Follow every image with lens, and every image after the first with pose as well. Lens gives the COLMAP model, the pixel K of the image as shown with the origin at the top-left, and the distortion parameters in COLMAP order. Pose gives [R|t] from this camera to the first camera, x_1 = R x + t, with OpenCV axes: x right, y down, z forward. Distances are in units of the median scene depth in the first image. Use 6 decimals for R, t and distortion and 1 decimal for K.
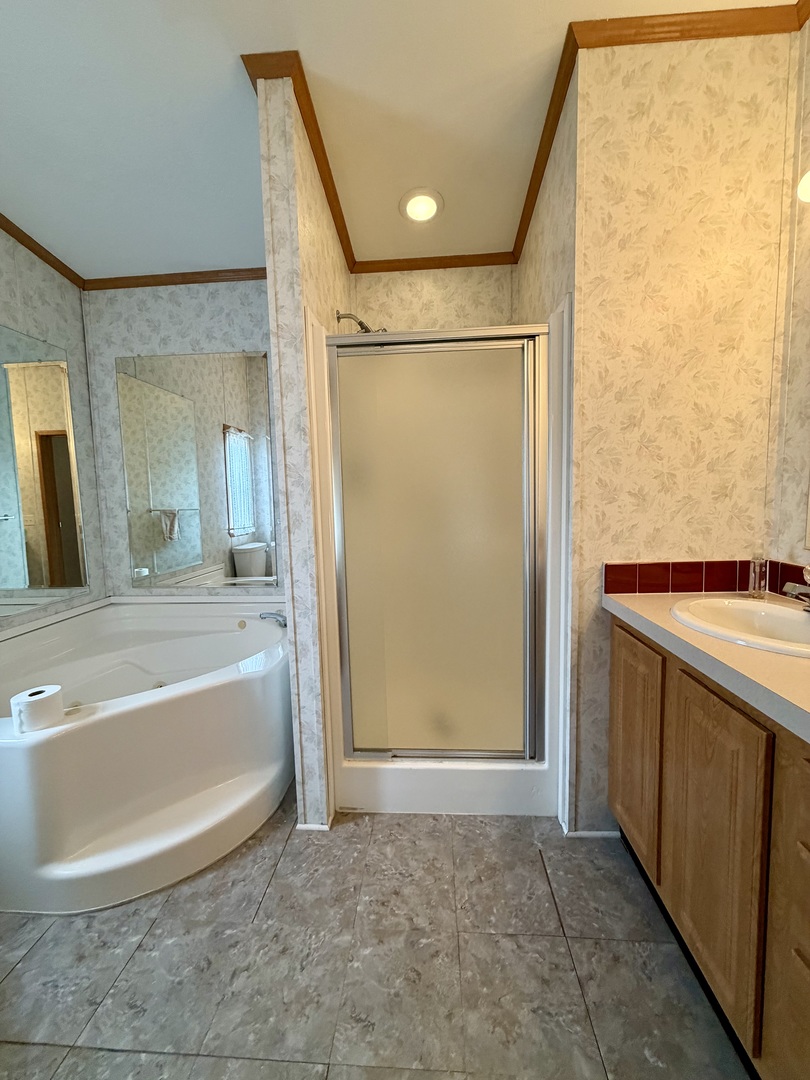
lens RADIAL K [[430.9, 0, 405.5], [0, 430.9, 536.6], [0, 0, 1]] dist [-0.000213, 0.000162]
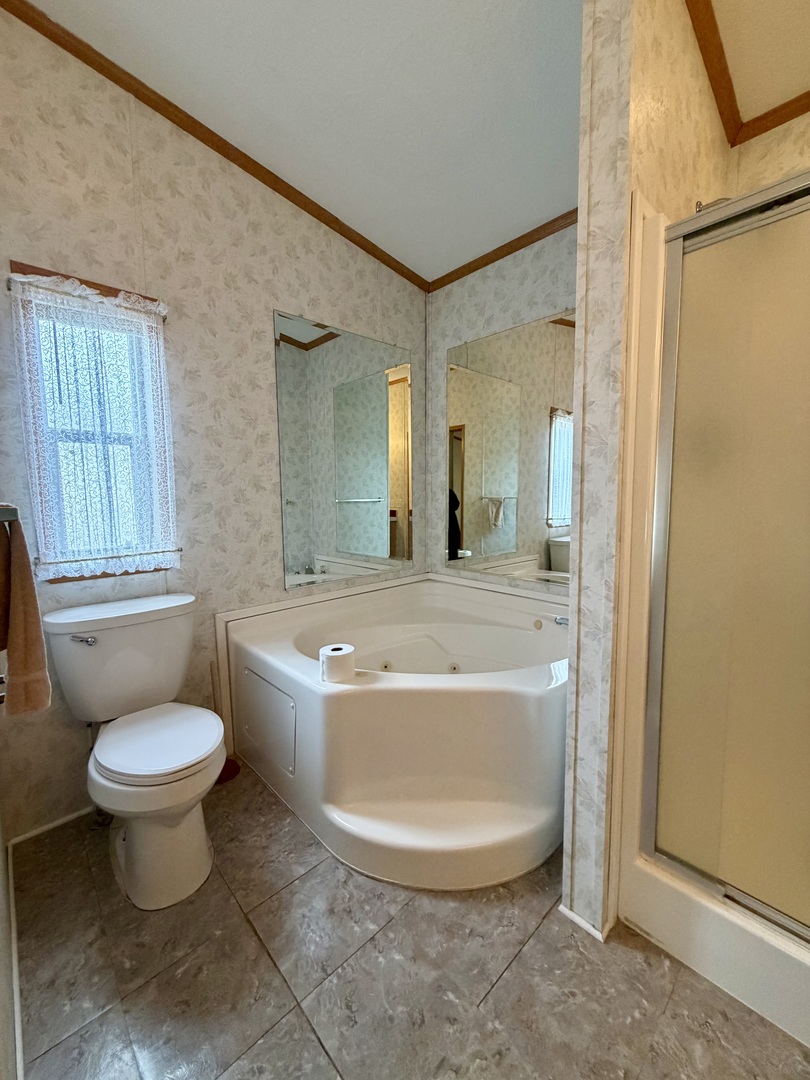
lens RADIAL K [[430.9, 0, 405.5], [0, 430.9, 536.6], [0, 0, 1]] dist [-0.000213, 0.000162]
pose [[0.732677, 0.083167, -0.675475, 0.008732], [-0.073249, 0.996377, 0.043225, 0.007830], [0.676623, 0.017808, 0.736114, 0.255868]]
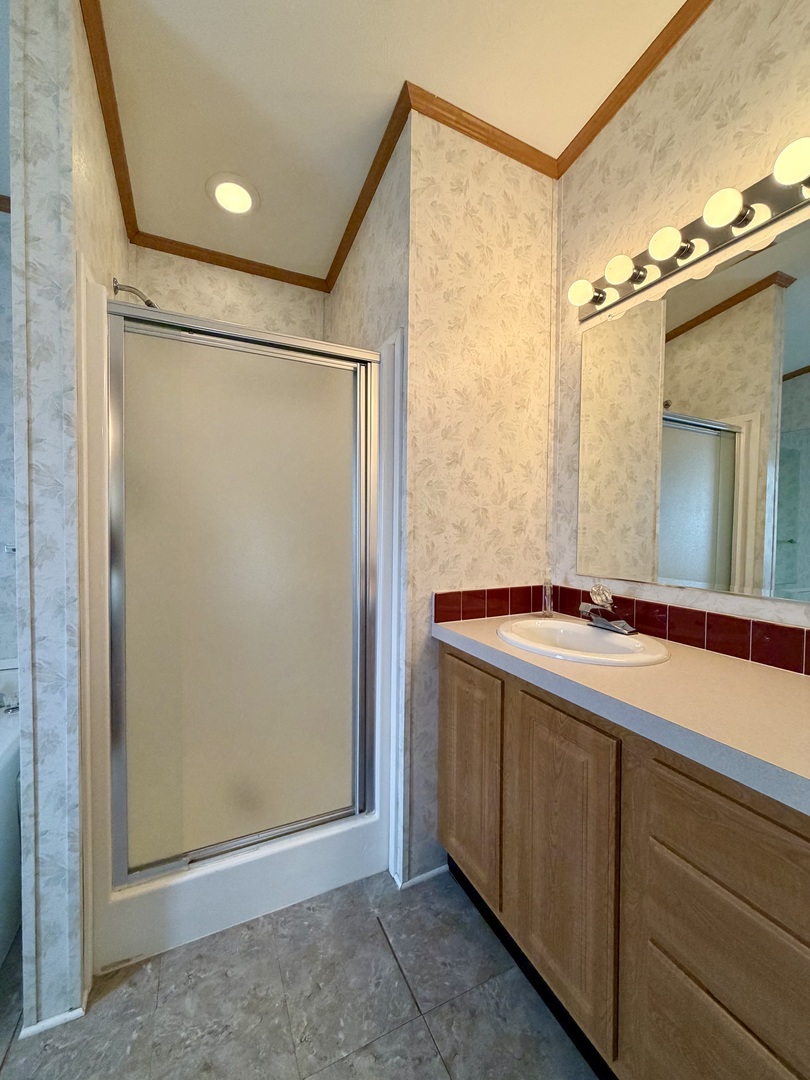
lens RADIAL K [[430.9, 0, 405.5], [0, 430.9, 536.6], [0, 0, 1]] dist [-0.000213, 0.000162]
pose [[0.870128, 0.023573, 0.492262, -0.095306], [0.014167, 0.997246, -0.072798, 0.002430], [-0.492622, 0.070317, 0.867398, 0.133858]]
